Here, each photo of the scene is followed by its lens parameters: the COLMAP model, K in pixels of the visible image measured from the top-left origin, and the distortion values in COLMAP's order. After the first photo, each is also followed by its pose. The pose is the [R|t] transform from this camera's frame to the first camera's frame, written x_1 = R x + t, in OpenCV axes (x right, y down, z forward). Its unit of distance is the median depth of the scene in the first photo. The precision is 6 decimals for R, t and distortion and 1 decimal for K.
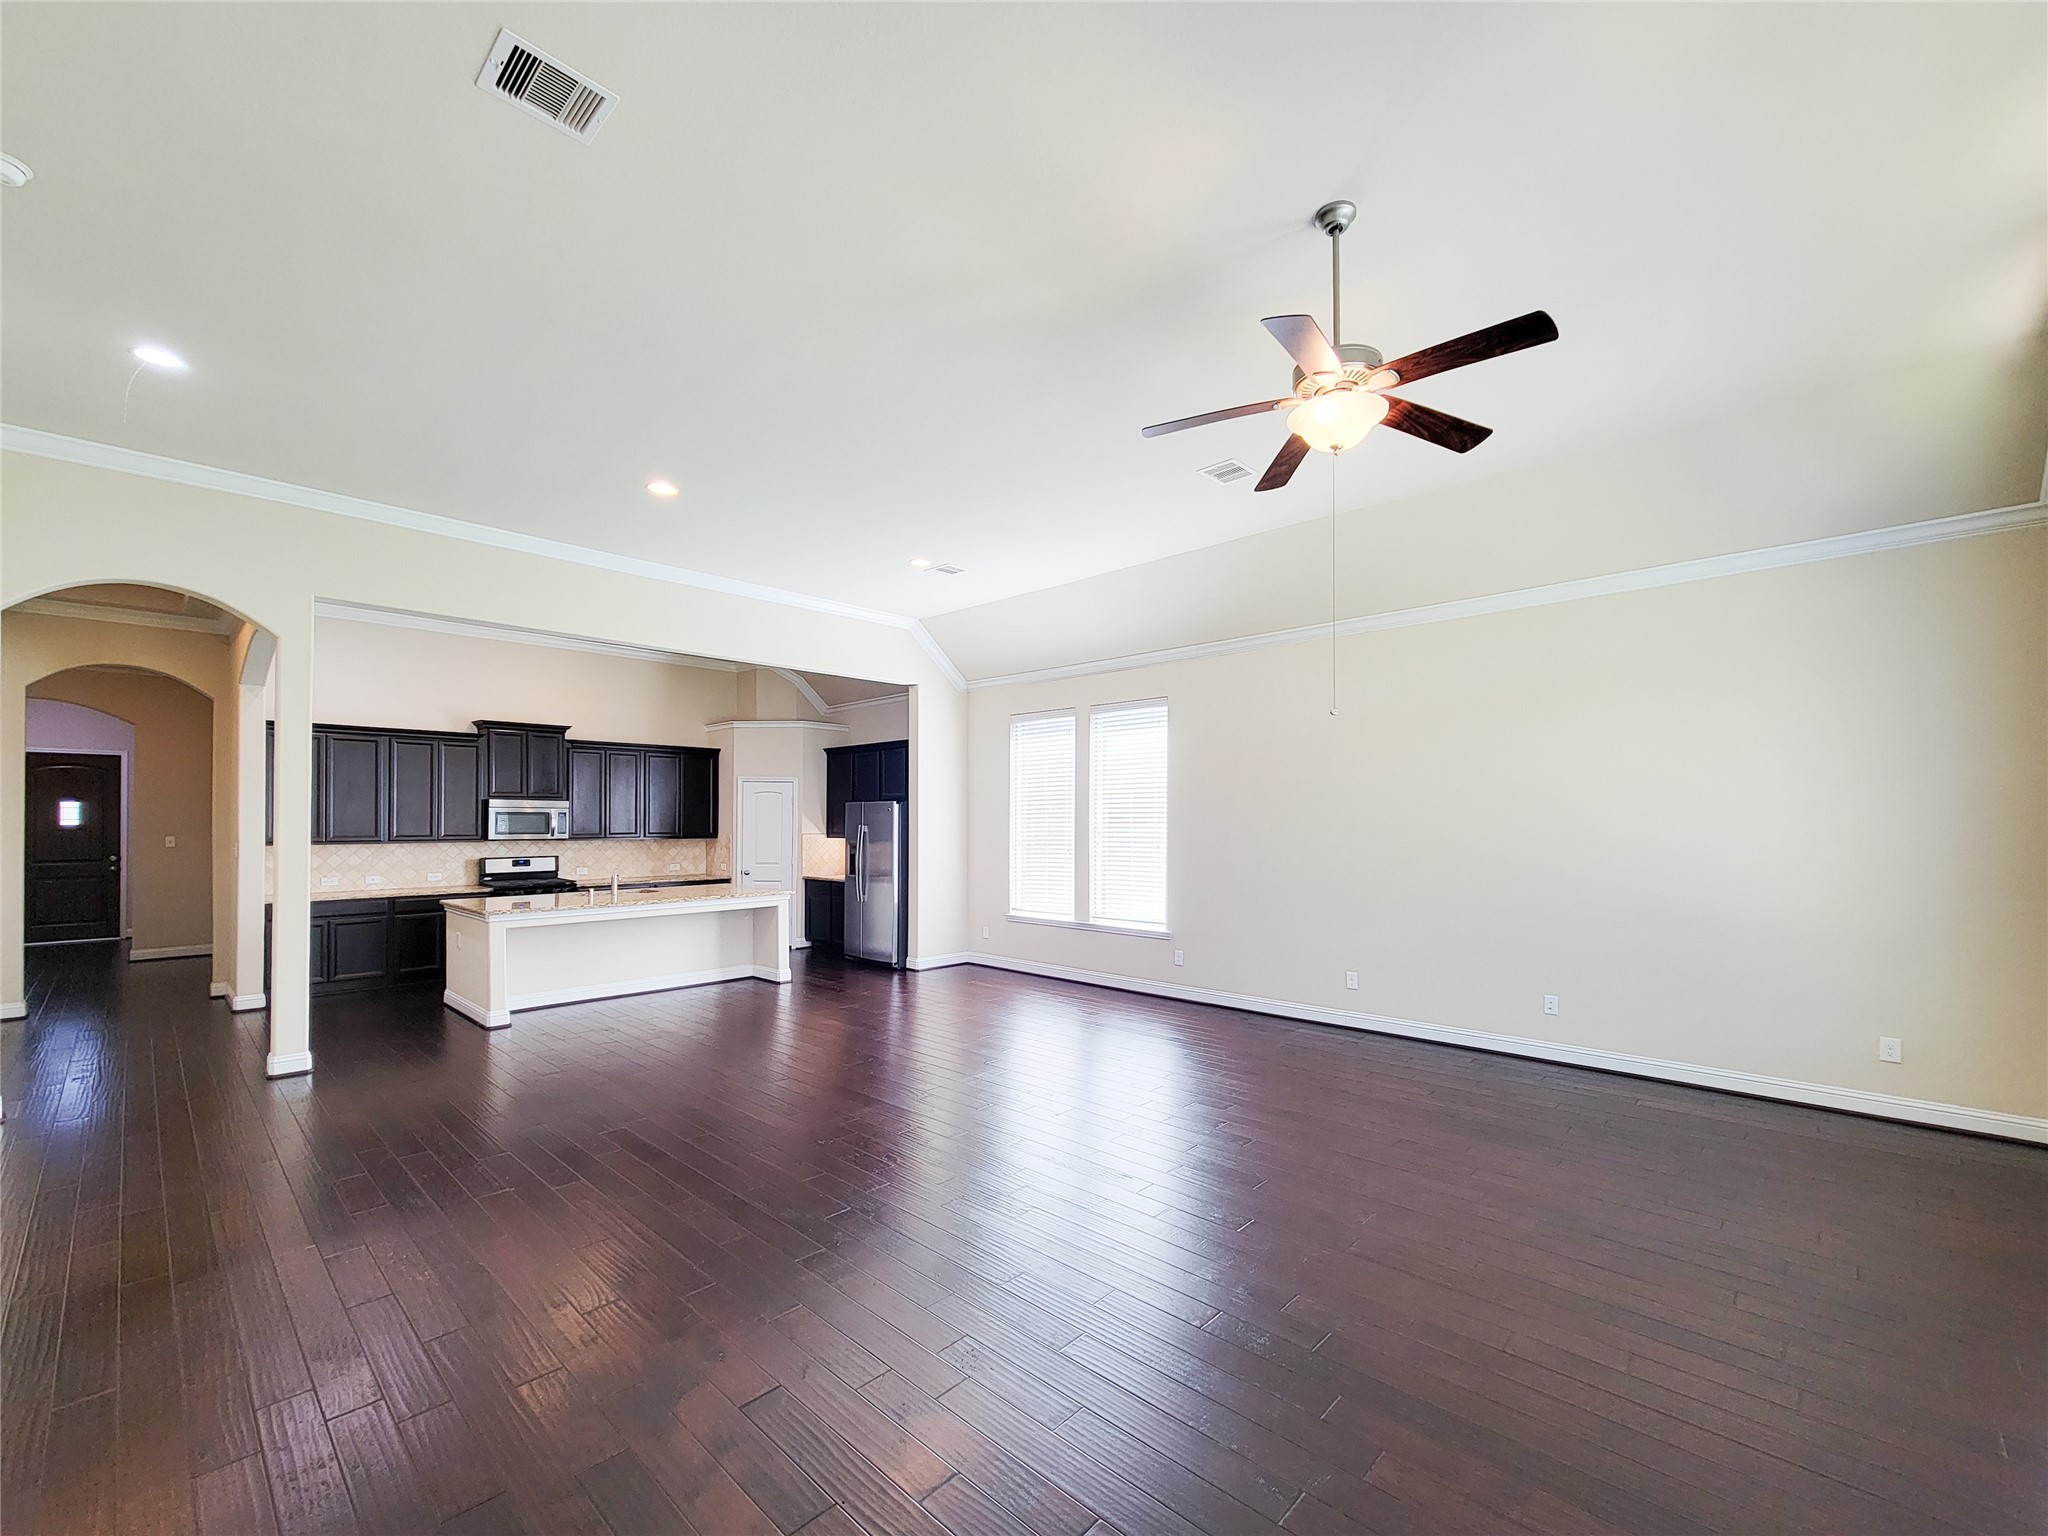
lens RADIAL K [[842.1, 0, 1044.0], [0, 842.1, 817.7], [0, 0, 1]] dist [0.005725, -0.003956]
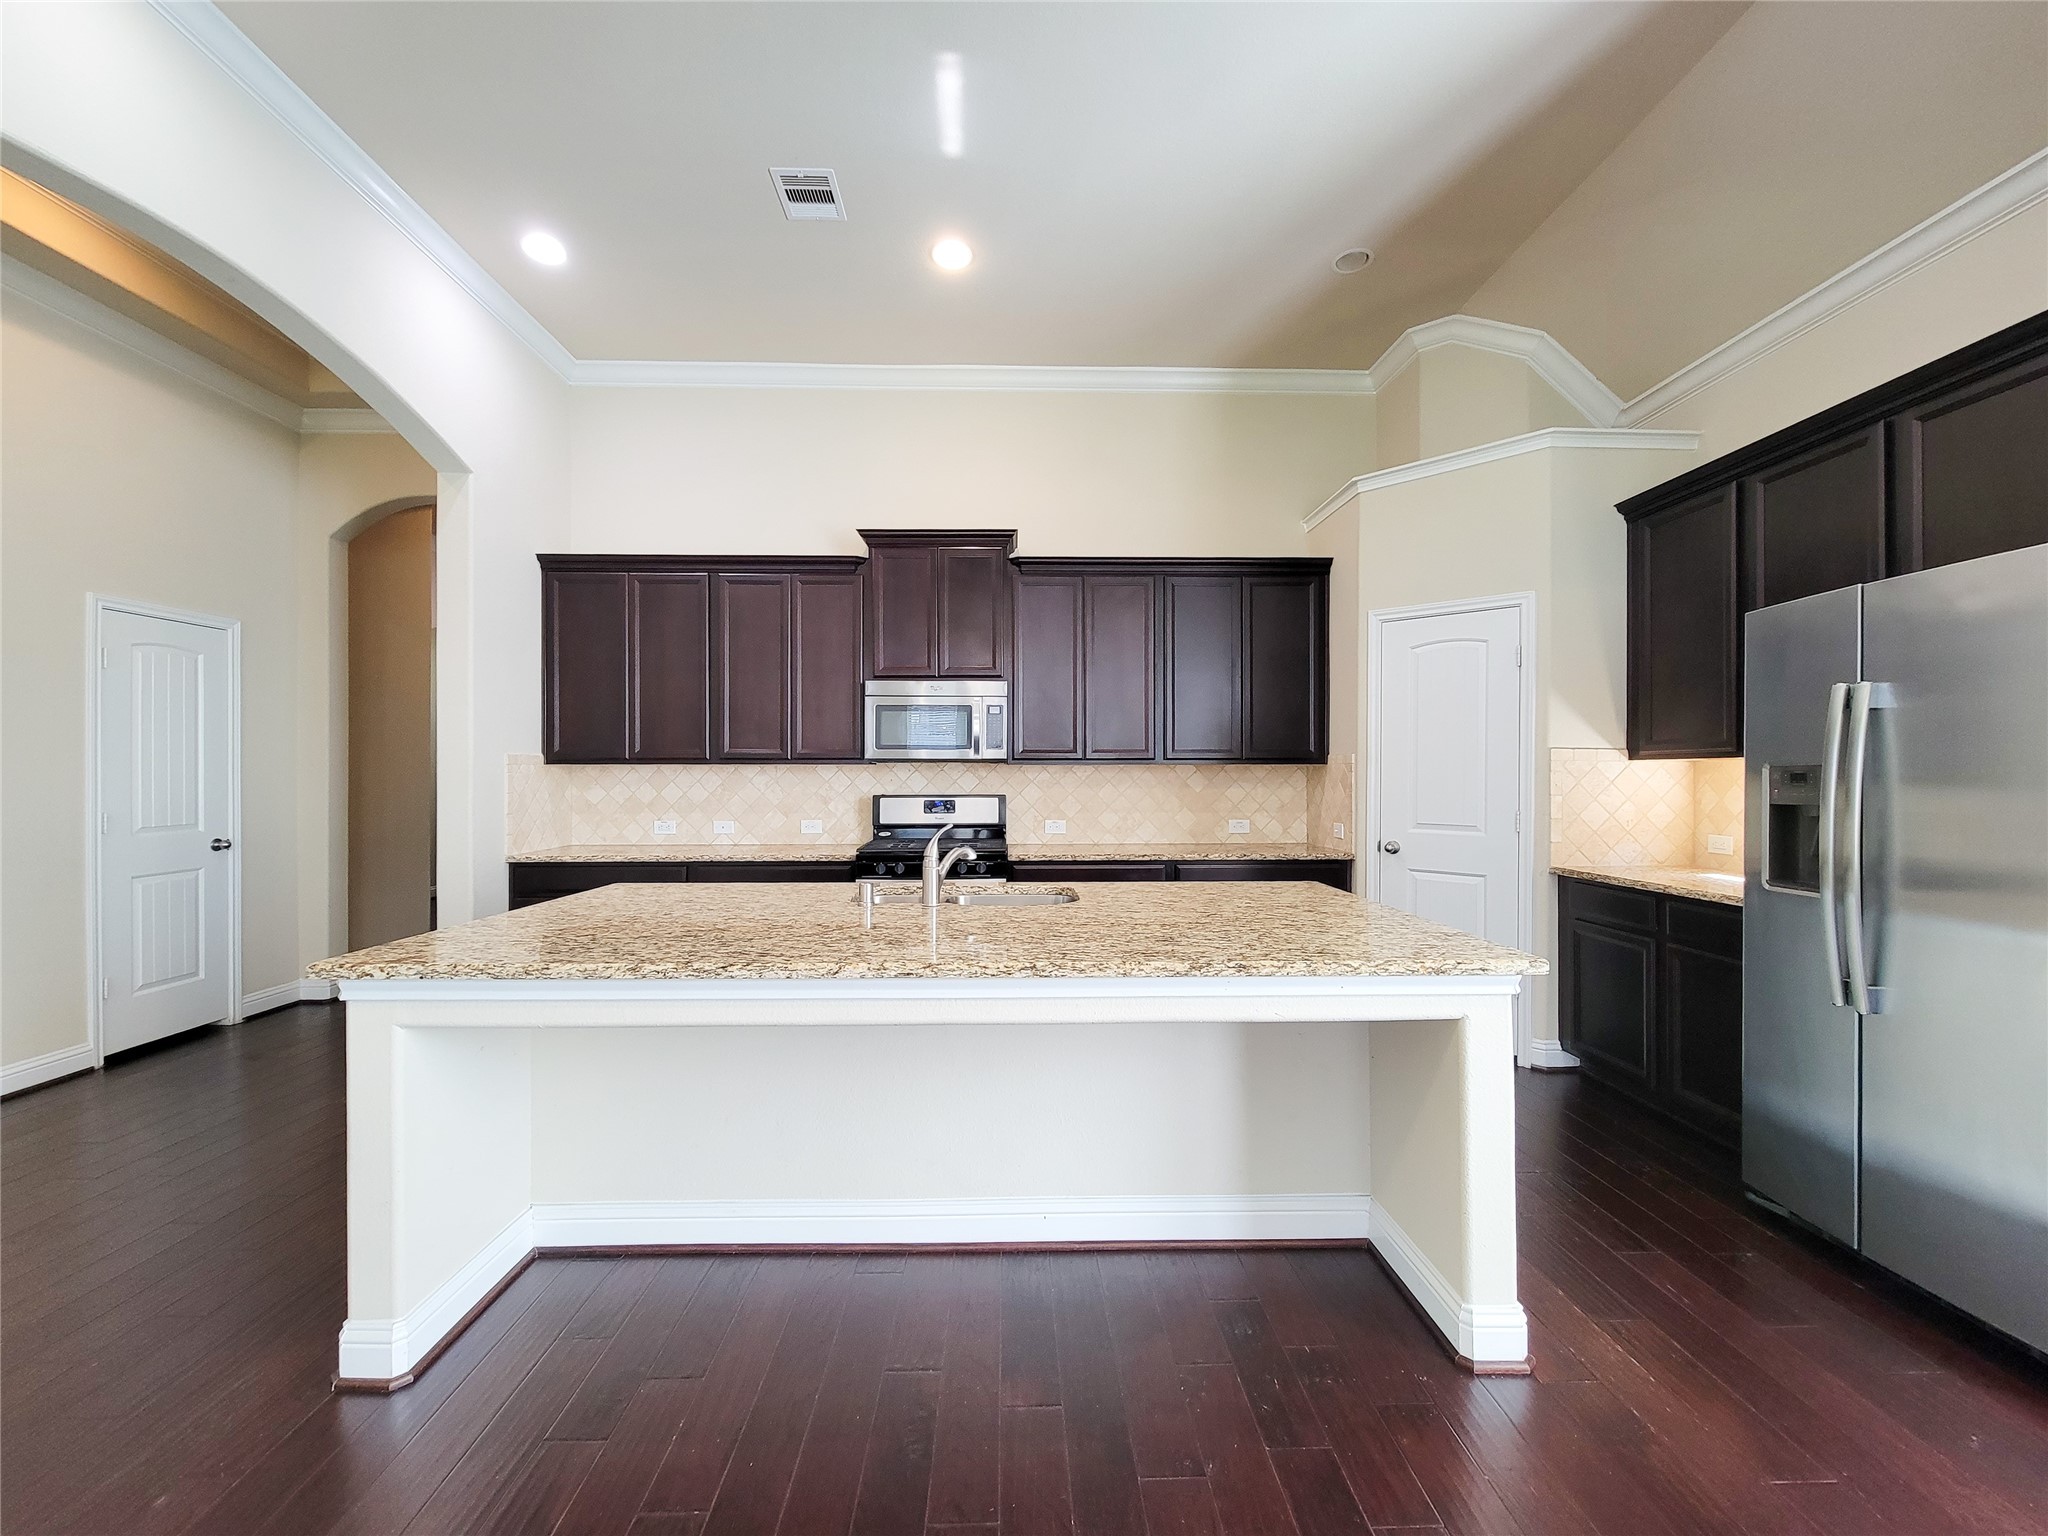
lens RADIAL K [[842.1, 0, 1039.9], [0, 842.1, 777.1], [0, 0, 1]] dist [0.005725, -0.003956]
pose [[0.699912, 0.000163, -0.714229, -0.203105], [0.004027, 0.999983, 0.004175, 0.032695], [0.714218, -0.005798, 0.699900, 0.662693]]
